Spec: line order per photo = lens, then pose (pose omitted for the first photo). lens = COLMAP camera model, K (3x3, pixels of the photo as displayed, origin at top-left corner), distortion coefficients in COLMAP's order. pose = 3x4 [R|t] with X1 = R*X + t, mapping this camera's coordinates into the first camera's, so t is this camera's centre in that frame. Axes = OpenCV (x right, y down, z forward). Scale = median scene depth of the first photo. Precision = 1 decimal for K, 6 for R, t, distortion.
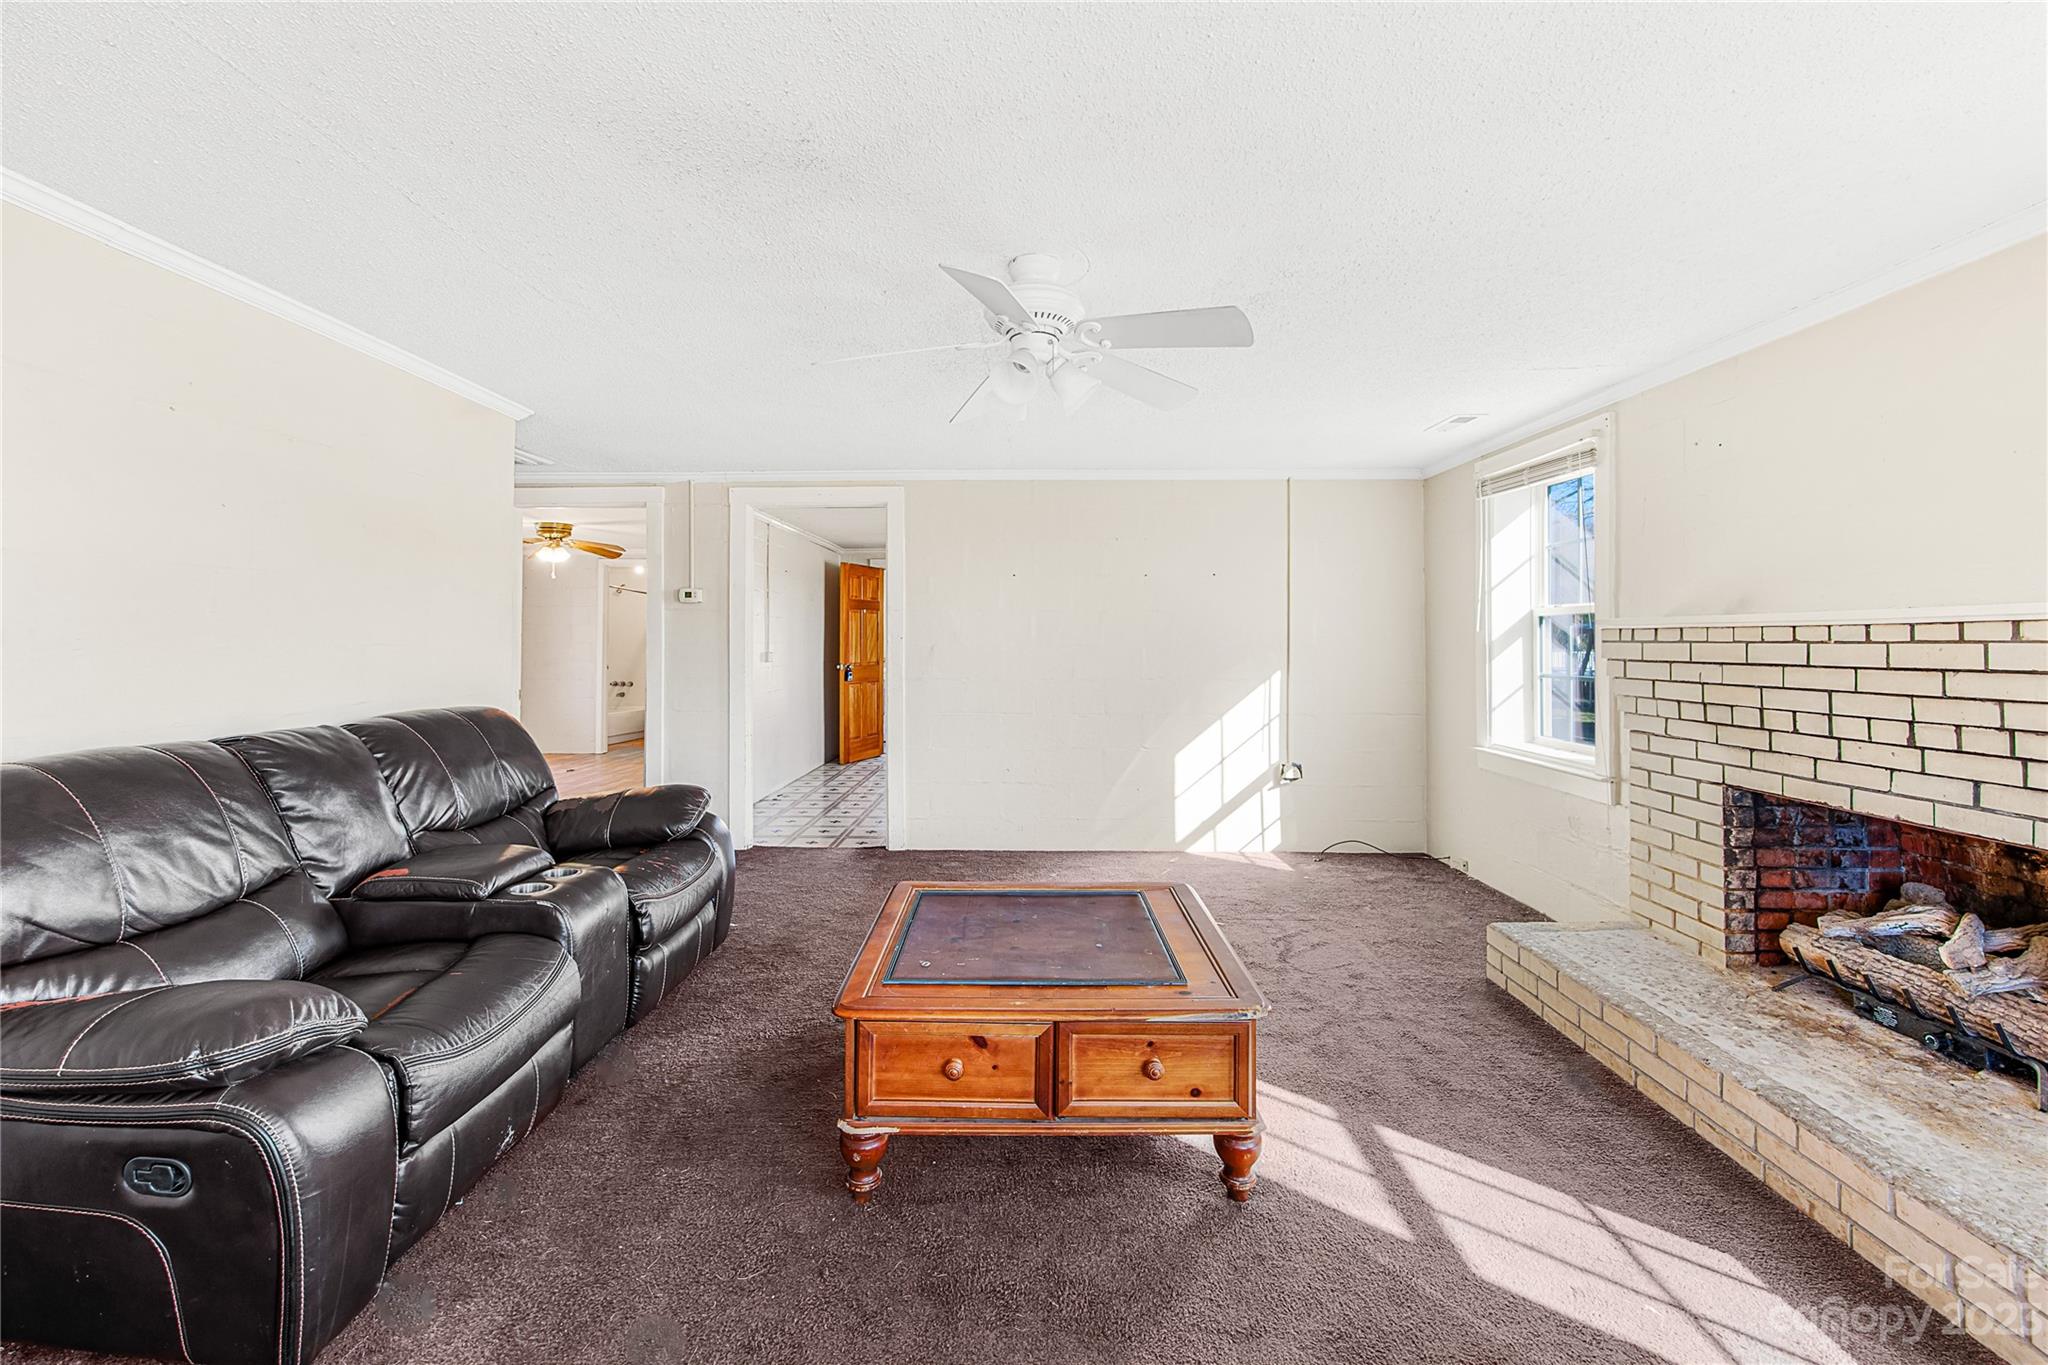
lens RADIAL K [[836.0, 0, 995.3], [0, 836.0, 644.0], [0, 0, 1]] dist [-0.014837, 0.002356]
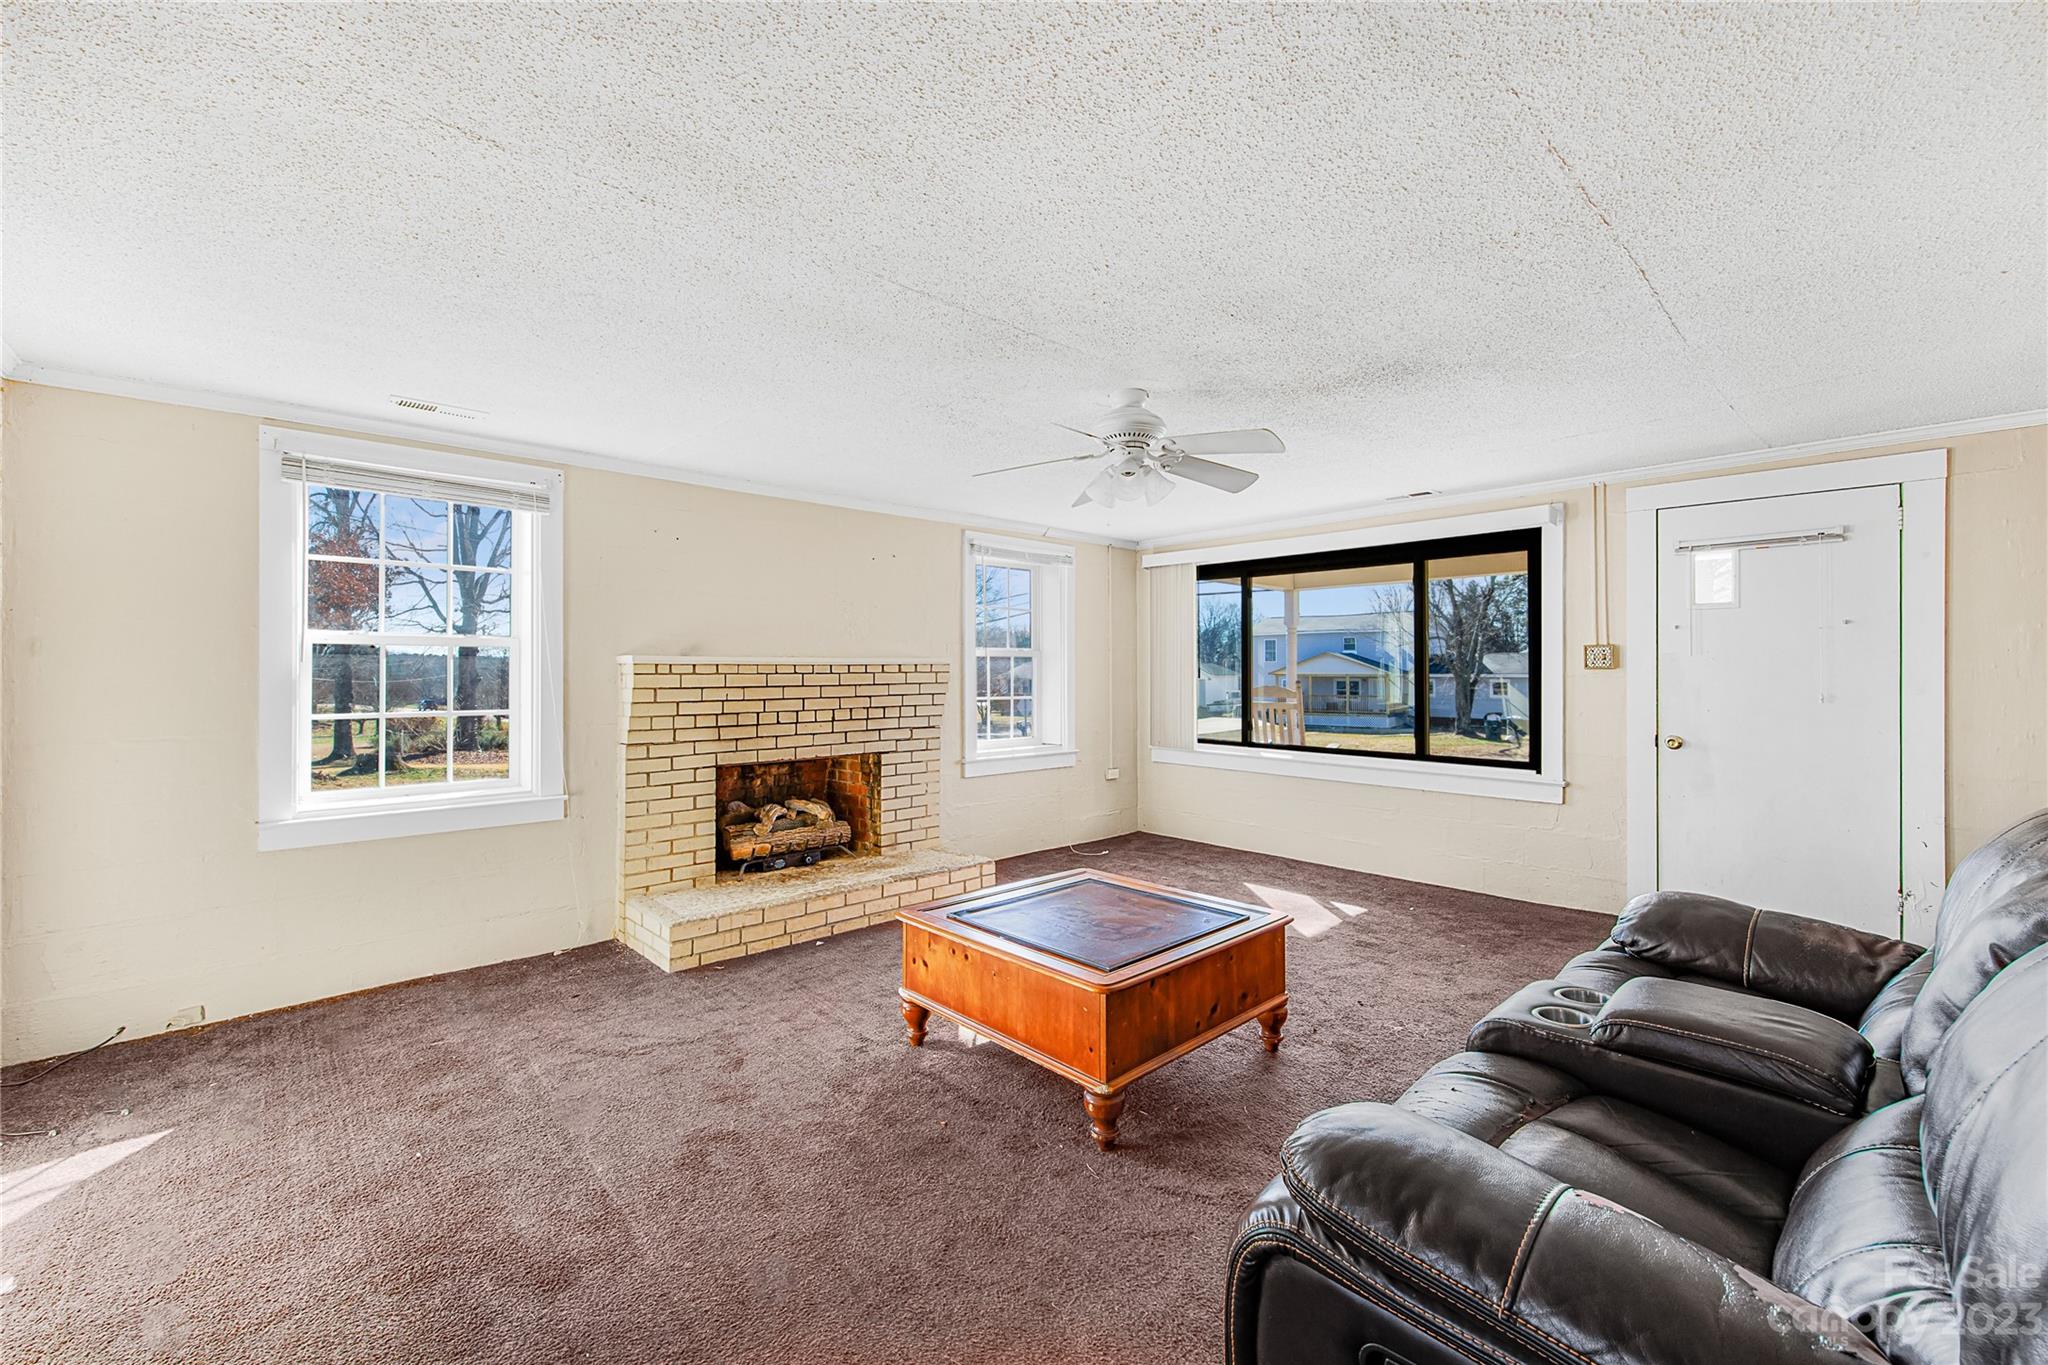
lens RADIAL K [[836.0, 0, 1033.8], [0, 836.0, 671.7], [0, 0, 1]] dist [-0.014837, 0.002356]
pose [[-0.710845, -0.003010, 0.703343, -0.787331], [0.003093, 0.999968, 0.007405, -0.019967], [-0.703342, 0.007440, -0.710812, 2.082552]]
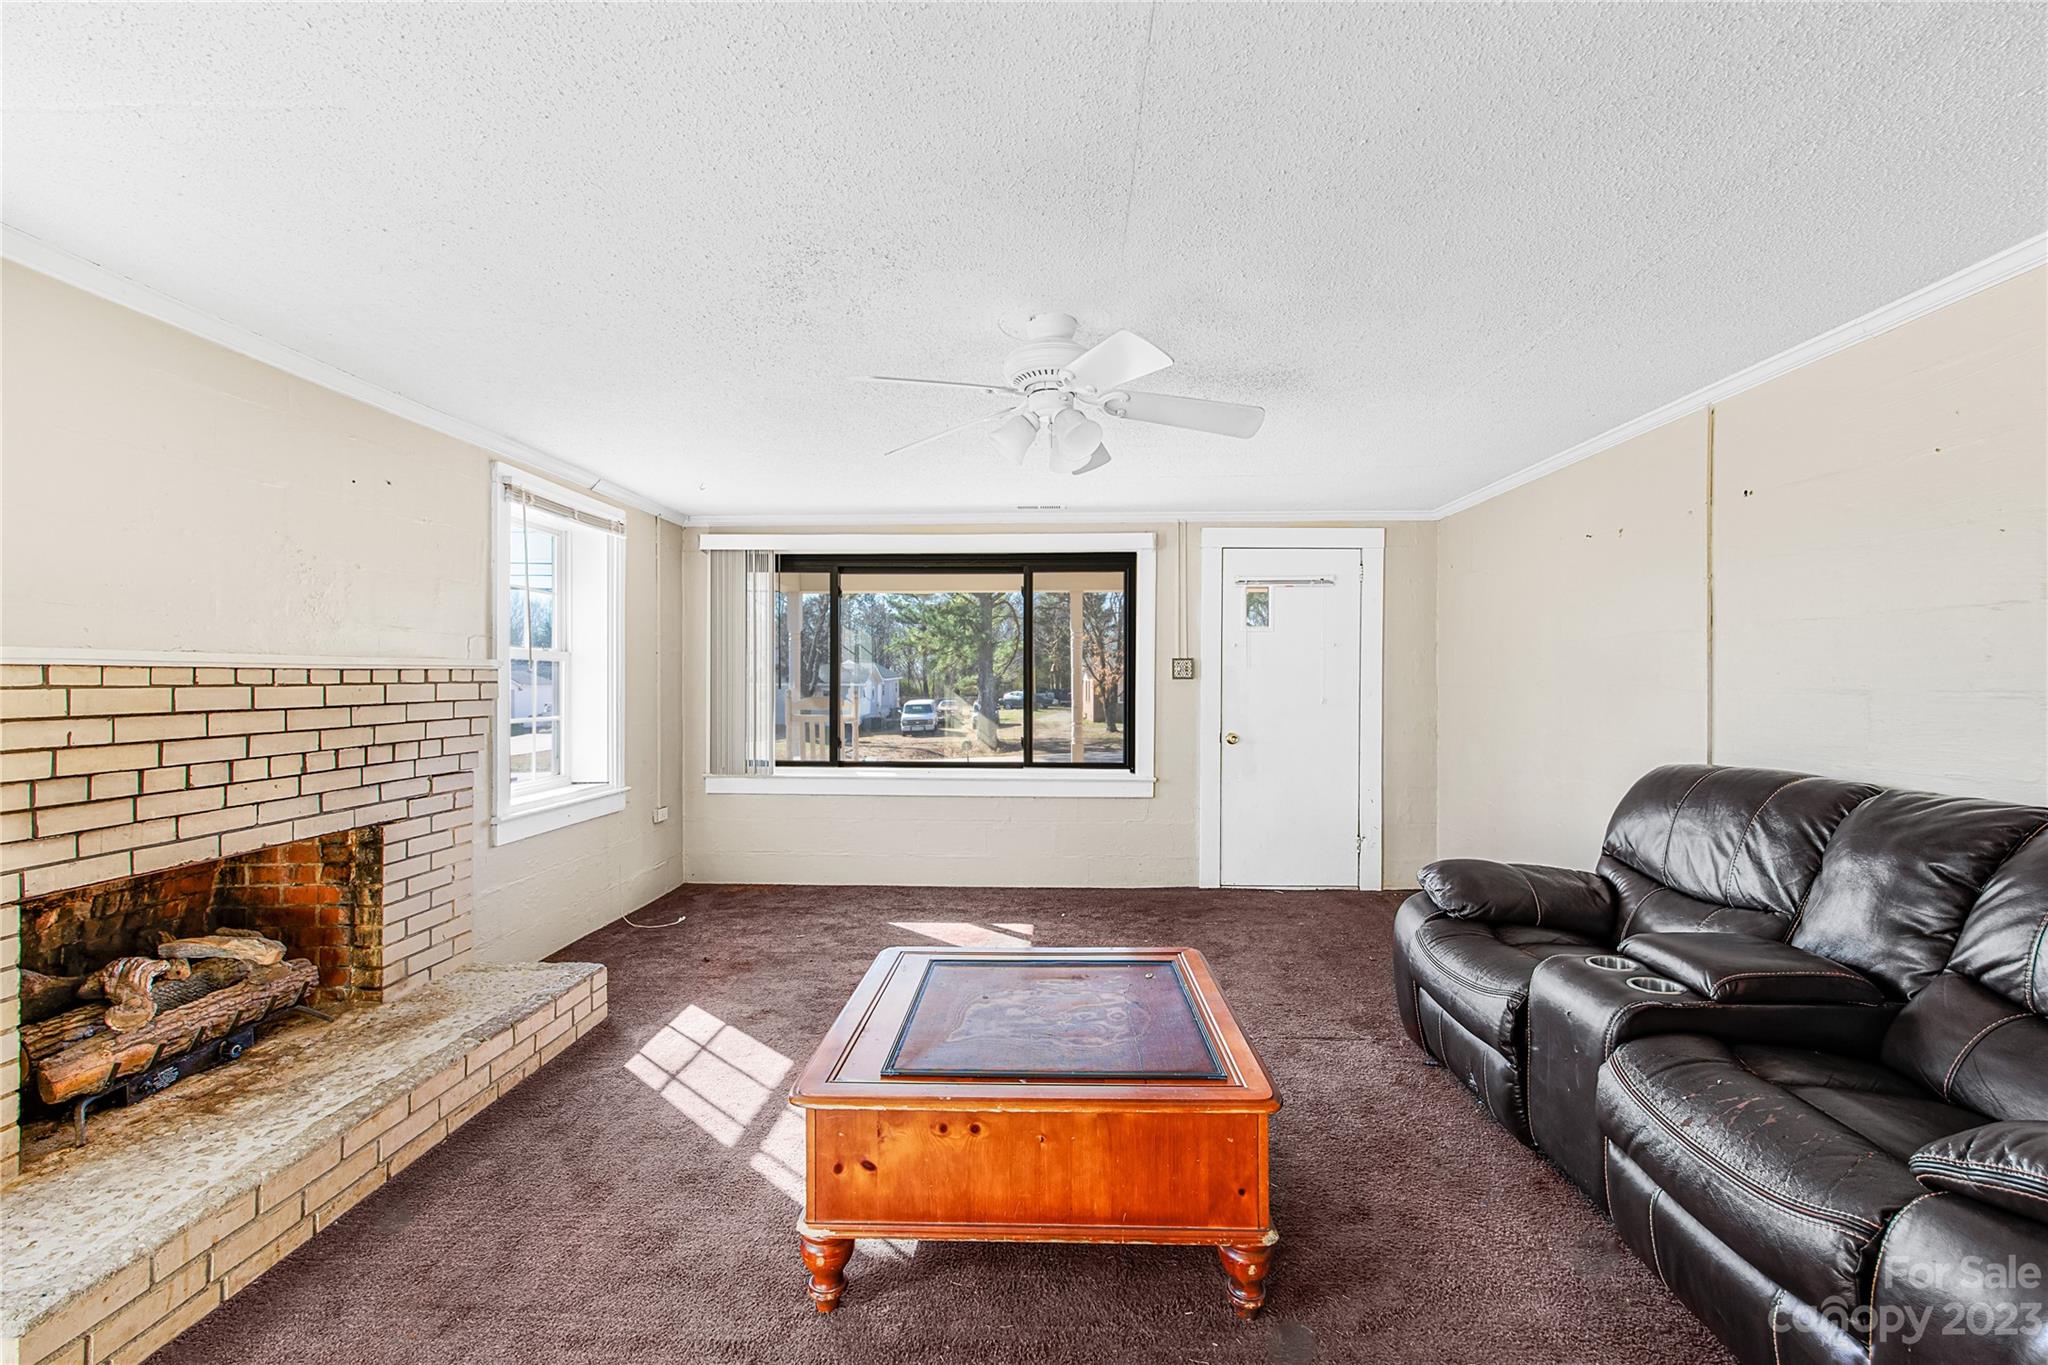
lens RADIAL K [[836.0, 0, 1030.5], [0, 836.0, 686.9], [0, 0, 1]] dist [-0.014837, 0.002356]
pose [[-0.999956, -0.001632, -0.009249, 0.090847], [-0.001756, 0.999908, 0.013444, -0.015710], [0.009227, 0.013459, -0.999867, 2.054674]]
